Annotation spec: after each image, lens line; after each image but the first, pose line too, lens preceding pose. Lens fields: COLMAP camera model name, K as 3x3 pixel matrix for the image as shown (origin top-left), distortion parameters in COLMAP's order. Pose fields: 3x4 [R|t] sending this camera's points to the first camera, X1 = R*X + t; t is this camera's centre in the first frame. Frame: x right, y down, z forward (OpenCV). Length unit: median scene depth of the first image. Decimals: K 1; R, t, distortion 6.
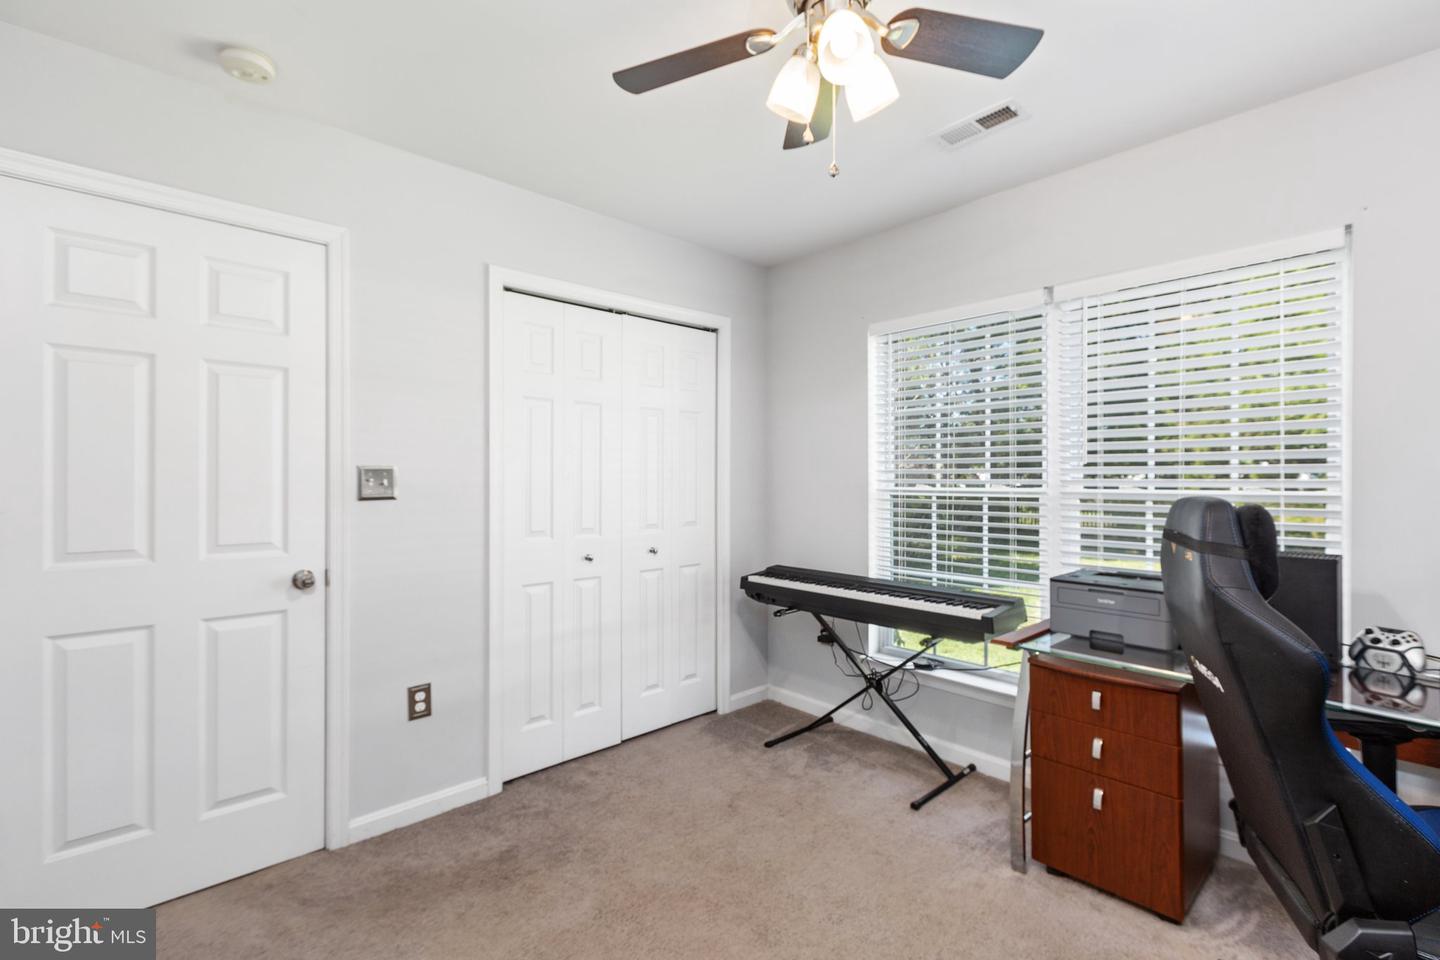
lens RADIAL K [[640.4, 0, 720.0], [0, 640.4, 480.0], [0, 0, 1]] dist [0.000231, 0.000219]
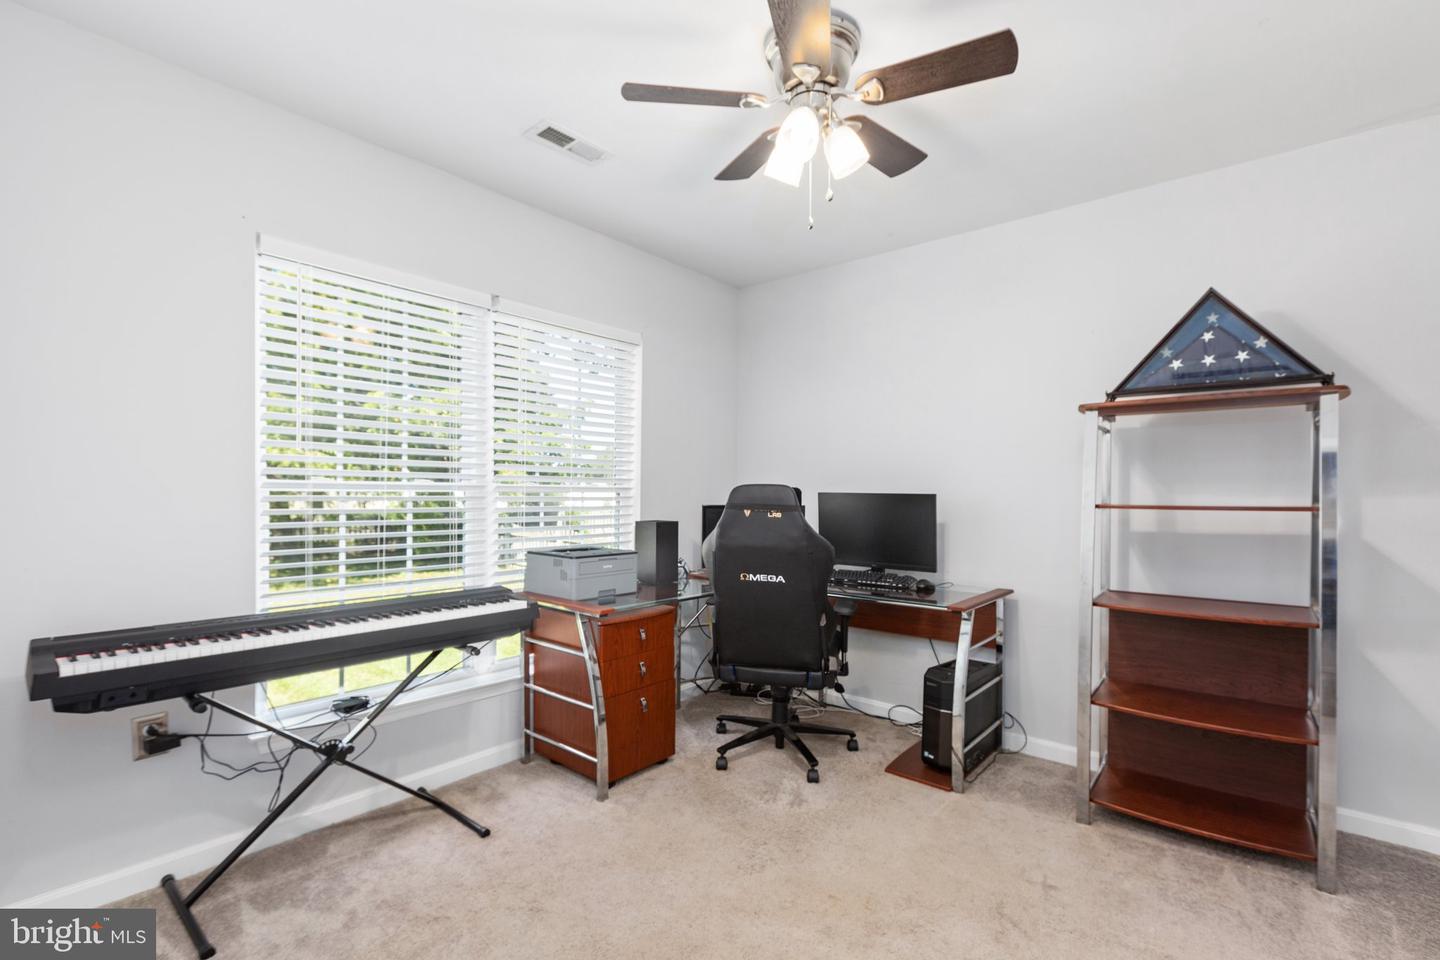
lens RADIAL K [[640.4, 0, 720.0], [0, 640.4, 480.0], [0, 0, 1]] dist [0.000231, 0.000219]
pose [[-0.126717, 0.011986, 0.991866, -0.551513], [-0.010593, 0.999854, -0.013436, 0.016237], [-0.991882, -0.012209, -0.126572, 0.680798]]
